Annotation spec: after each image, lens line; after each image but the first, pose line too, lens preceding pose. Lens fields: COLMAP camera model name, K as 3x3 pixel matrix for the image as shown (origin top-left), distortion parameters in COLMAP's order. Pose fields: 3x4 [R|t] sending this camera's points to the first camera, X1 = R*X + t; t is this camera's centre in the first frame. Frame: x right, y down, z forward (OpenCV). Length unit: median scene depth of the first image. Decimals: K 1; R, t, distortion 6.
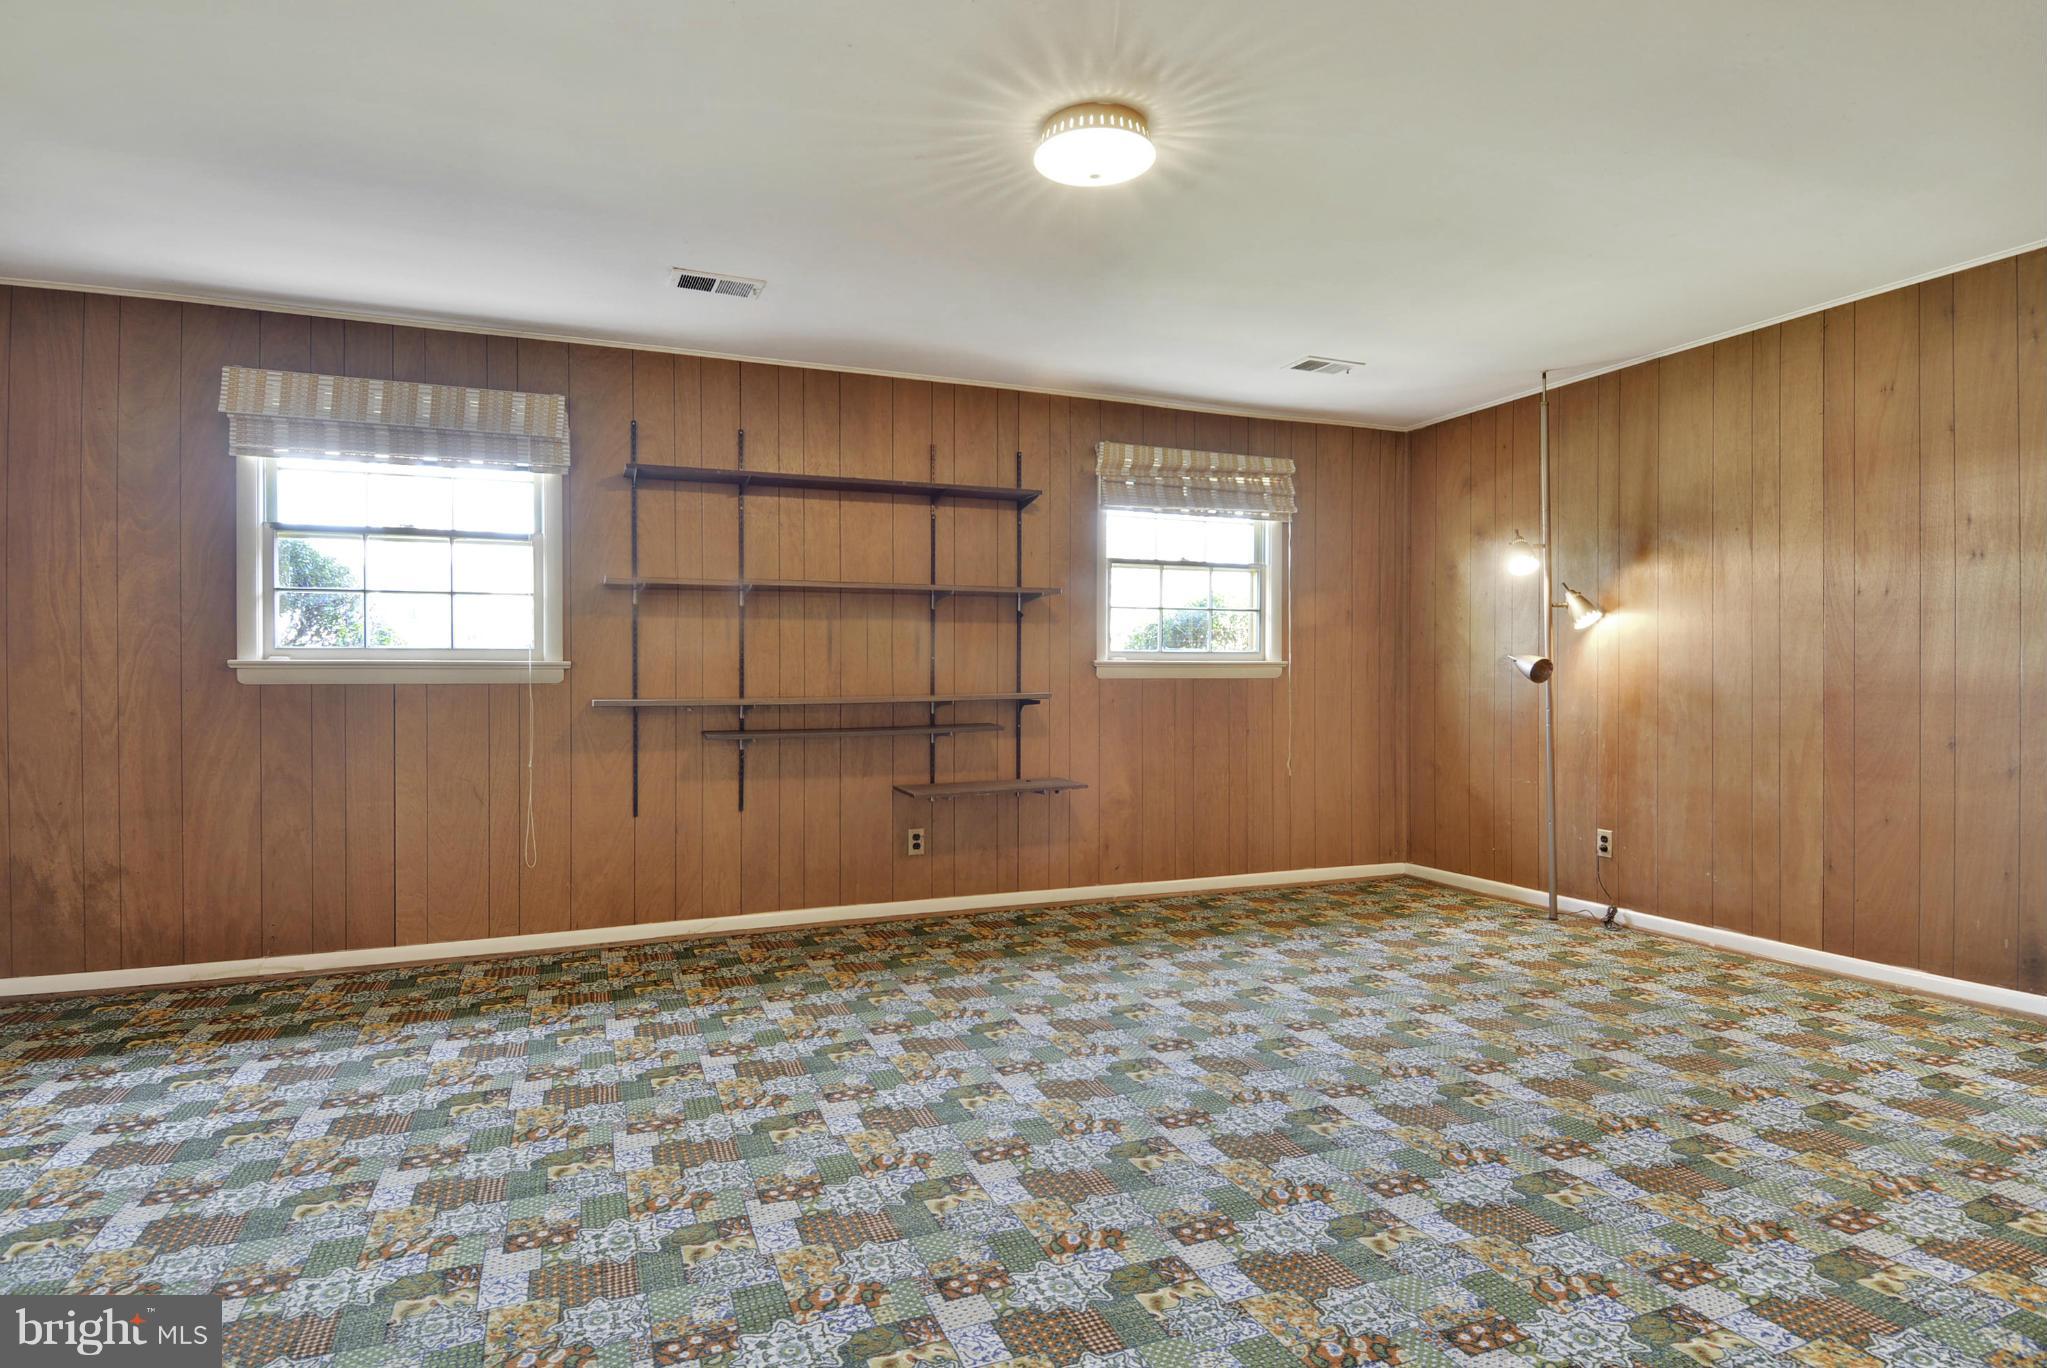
lens RADIAL K [[1105.7, 0, 1023.5], [0, 1105.7, 684.0], [0, 0, 1]] dist [0.003990, -0.001740]
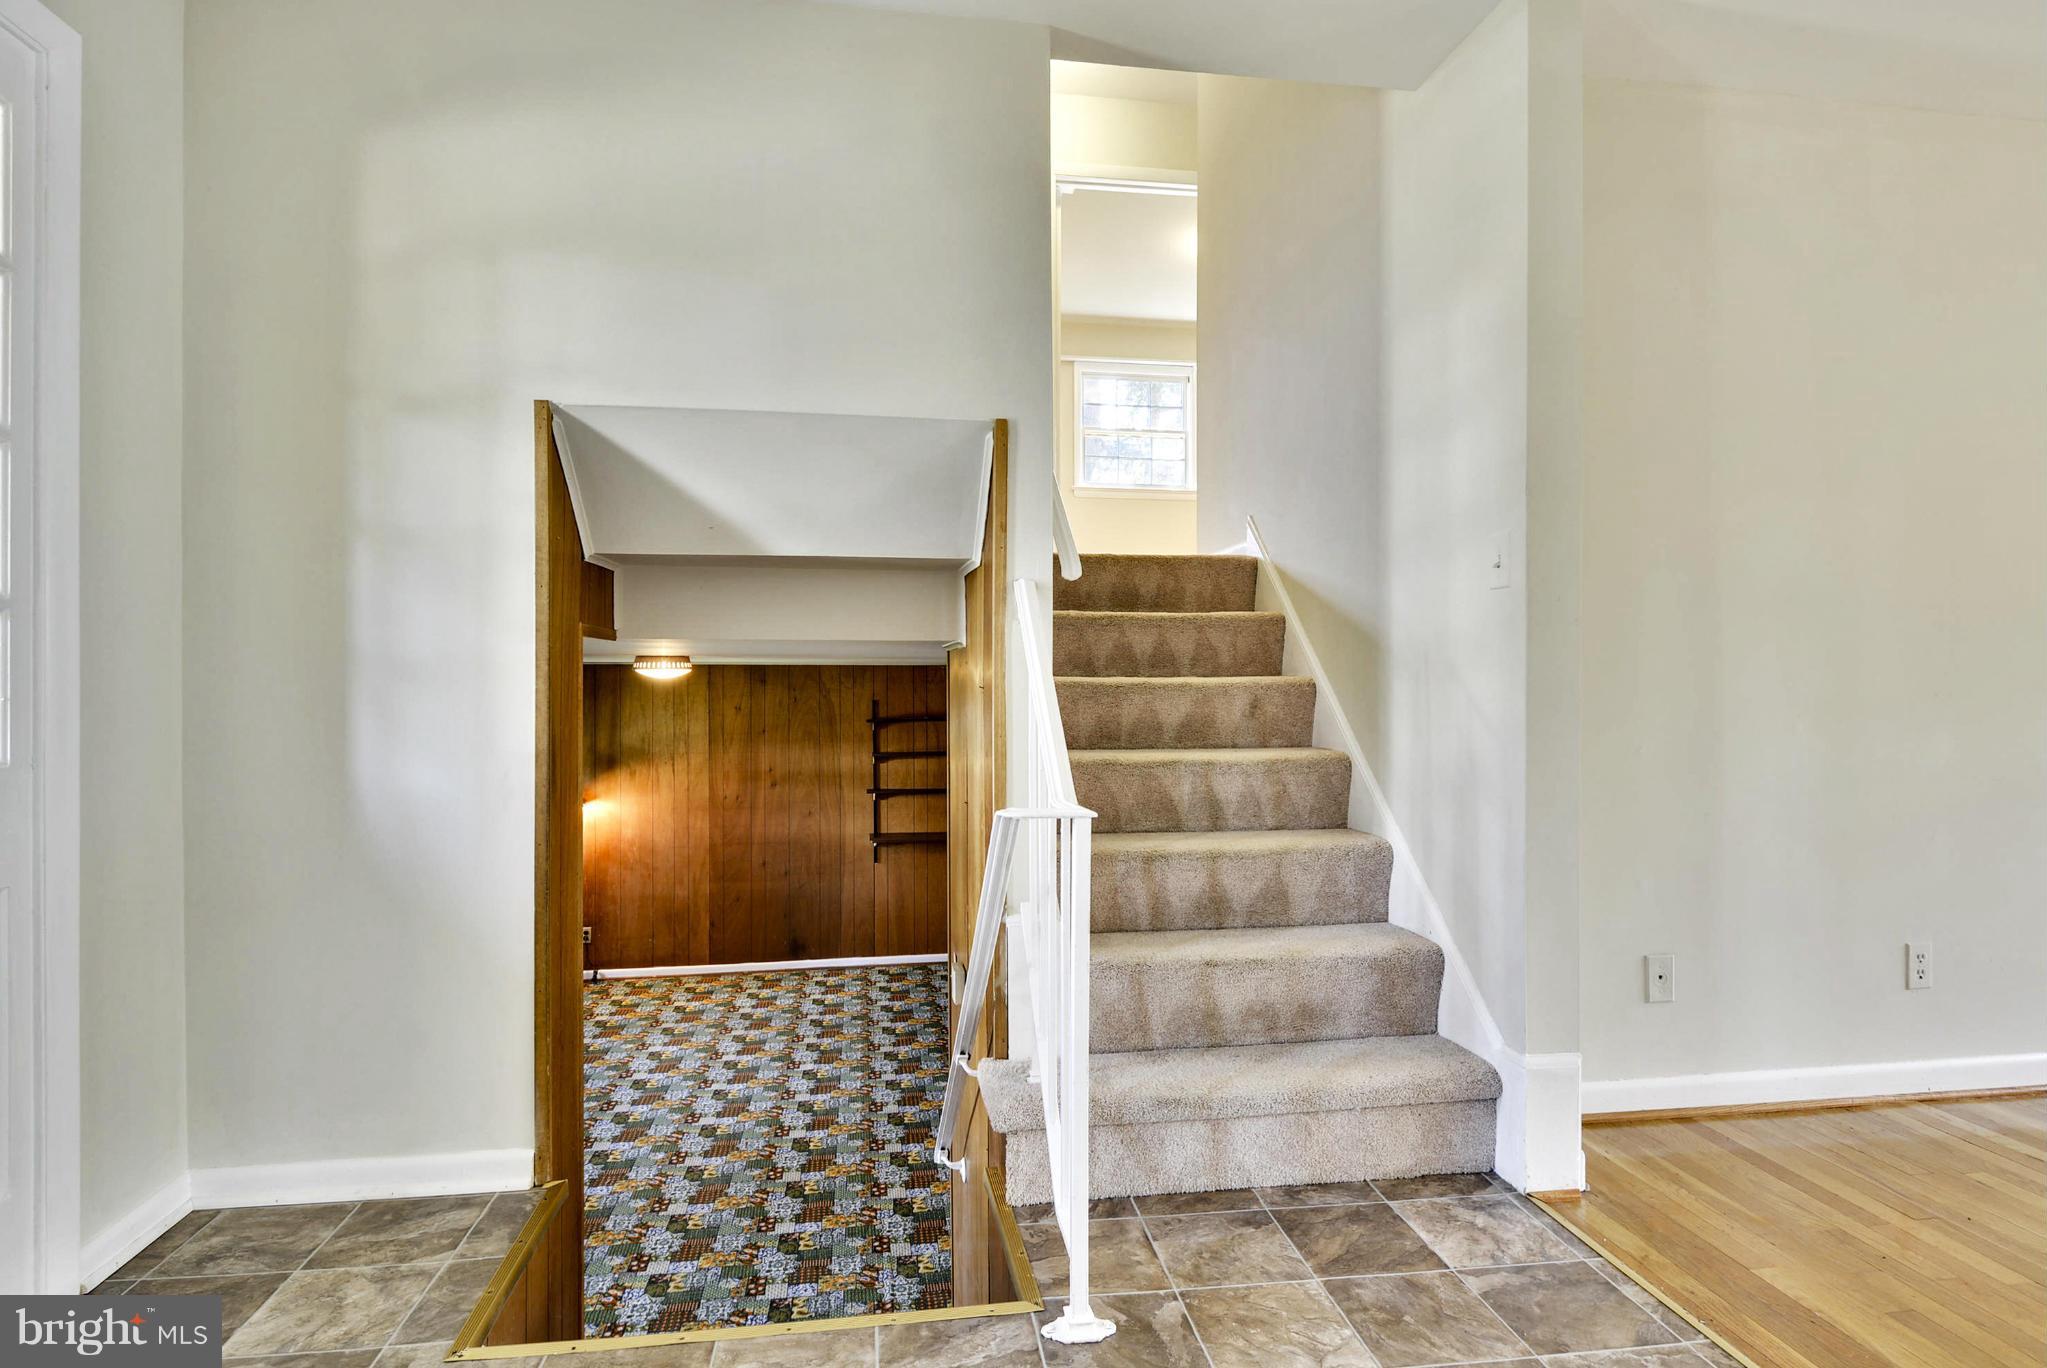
lens RADIAL K [[1105.7, 0, 1023.5], [0, 1105.7, 684.0], [0, 0, 1]] dist [0.003990, -0.001740]
pose [[0.243229, -0.009248, 0.969925, -1.627674], [0.010110, 0.999924, 0.006998, -0.420415], [-0.969916, 0.008104, 0.243304, -0.143167]]
